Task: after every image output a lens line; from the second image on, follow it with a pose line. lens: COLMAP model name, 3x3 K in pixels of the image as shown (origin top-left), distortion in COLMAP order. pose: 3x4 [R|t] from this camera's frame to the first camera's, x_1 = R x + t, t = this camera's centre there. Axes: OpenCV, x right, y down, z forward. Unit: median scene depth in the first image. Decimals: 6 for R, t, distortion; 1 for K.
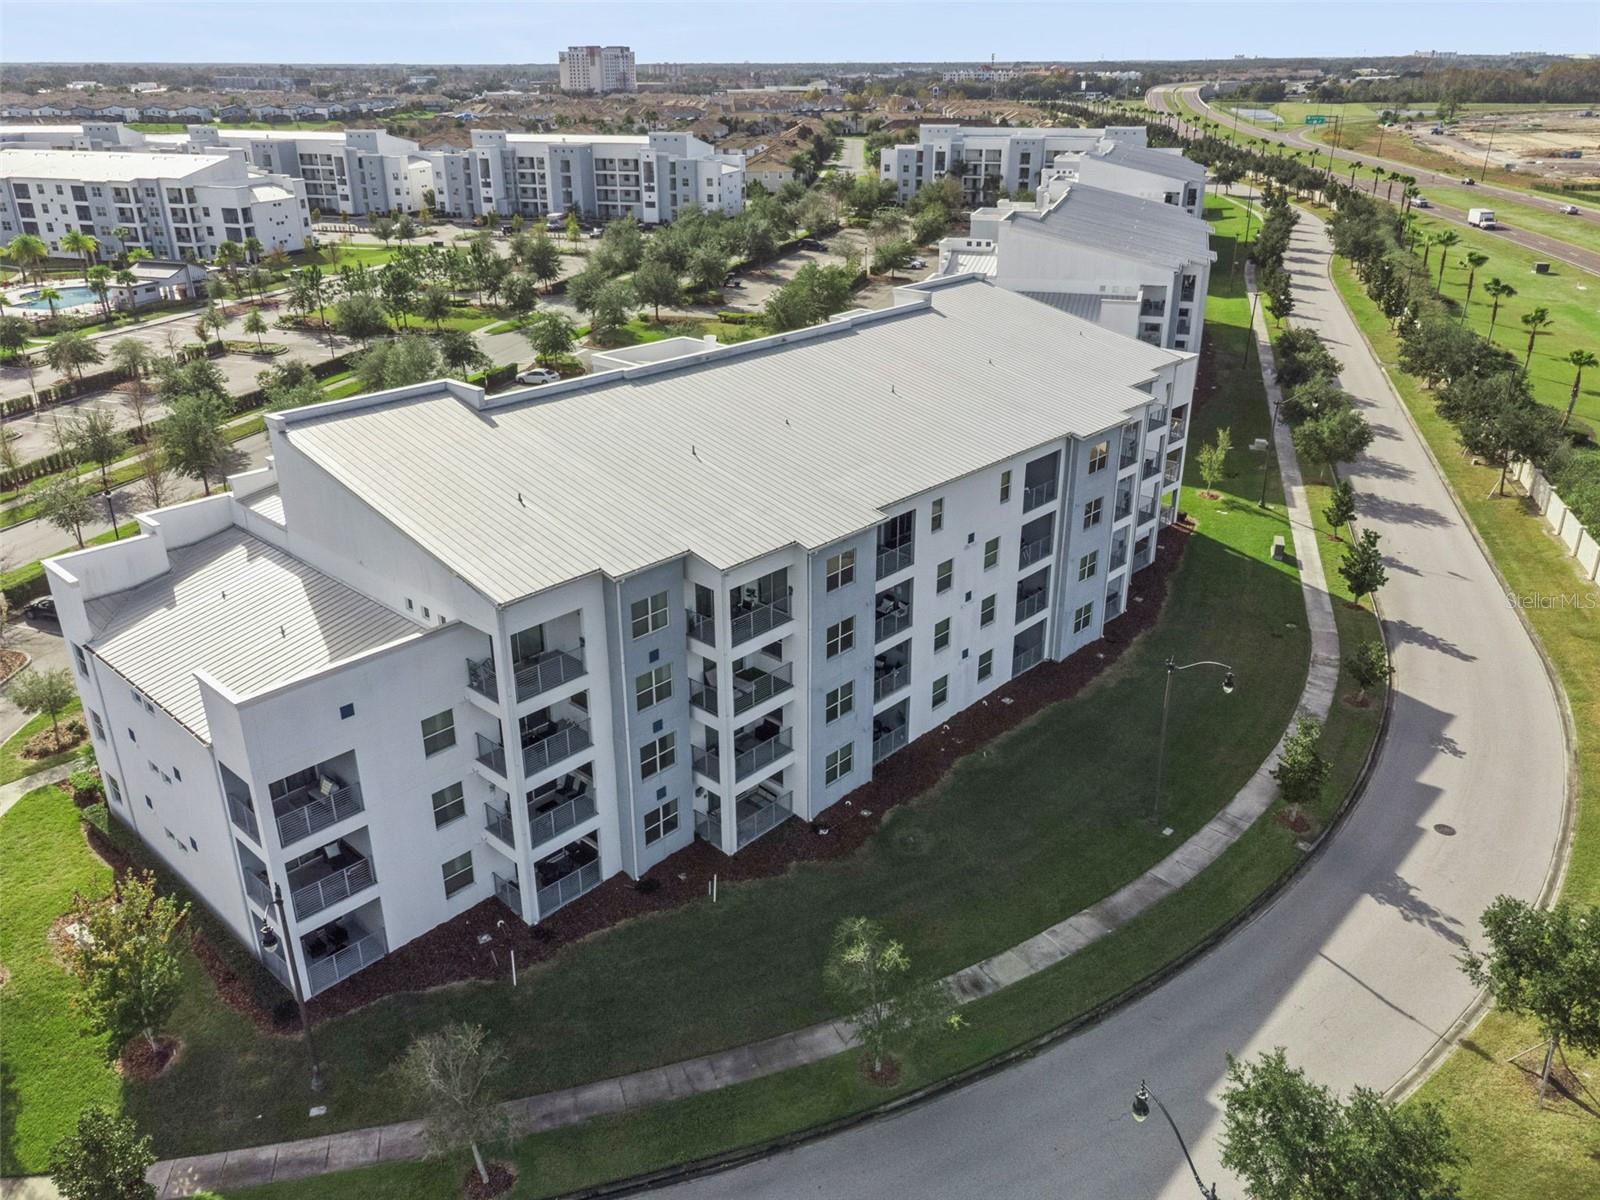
lens RADIAL K [[1193.5, 0, 800.0], [0, 1193.5, 600.0], [0, 0, 1]] dist [0.035732, 0.007067]
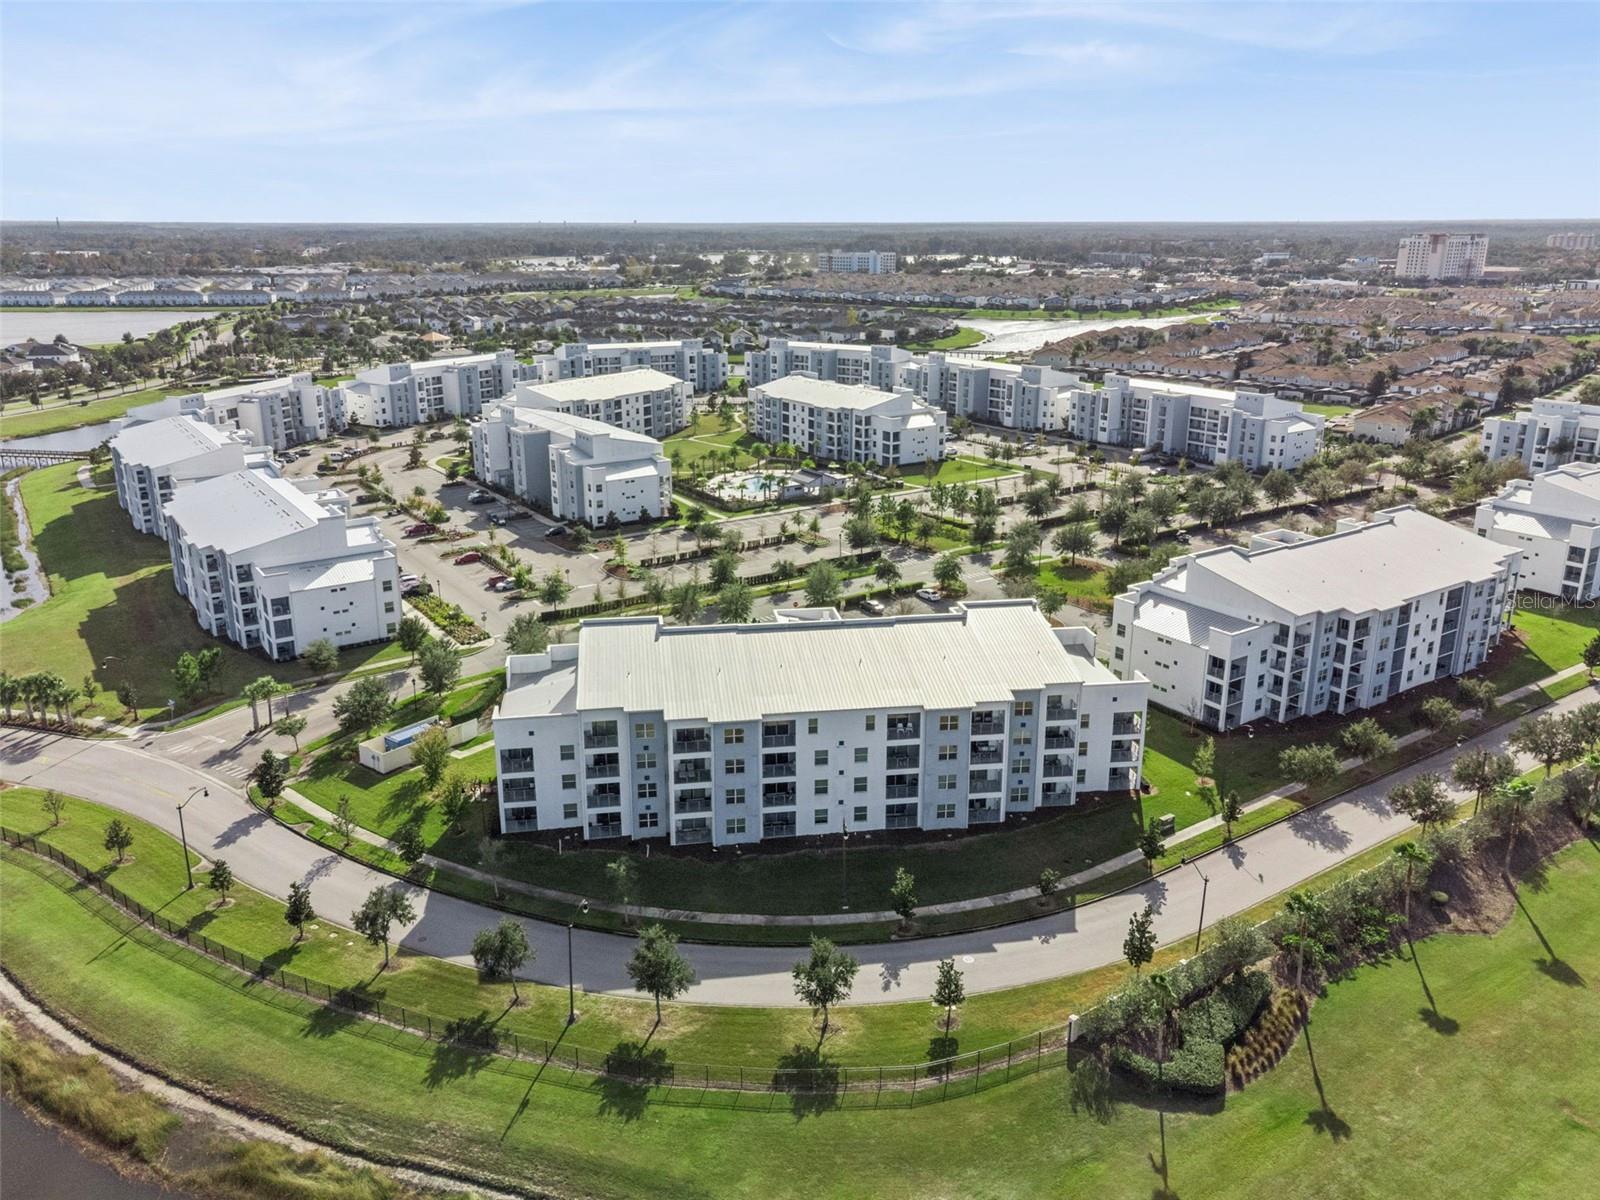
lens RADIAL K [[1193.5, 0, 800.0], [0, 1193.5, 600.0], [0, 0, 1]] dist [0.035732, 0.007067]
pose [[0.786222, 0.192502, -0.587195, 1.128410], [-0.259651, 0.965197, -0.031235, -0.188447], [0.560746, 0.177024, 0.808843, -0.645942]]
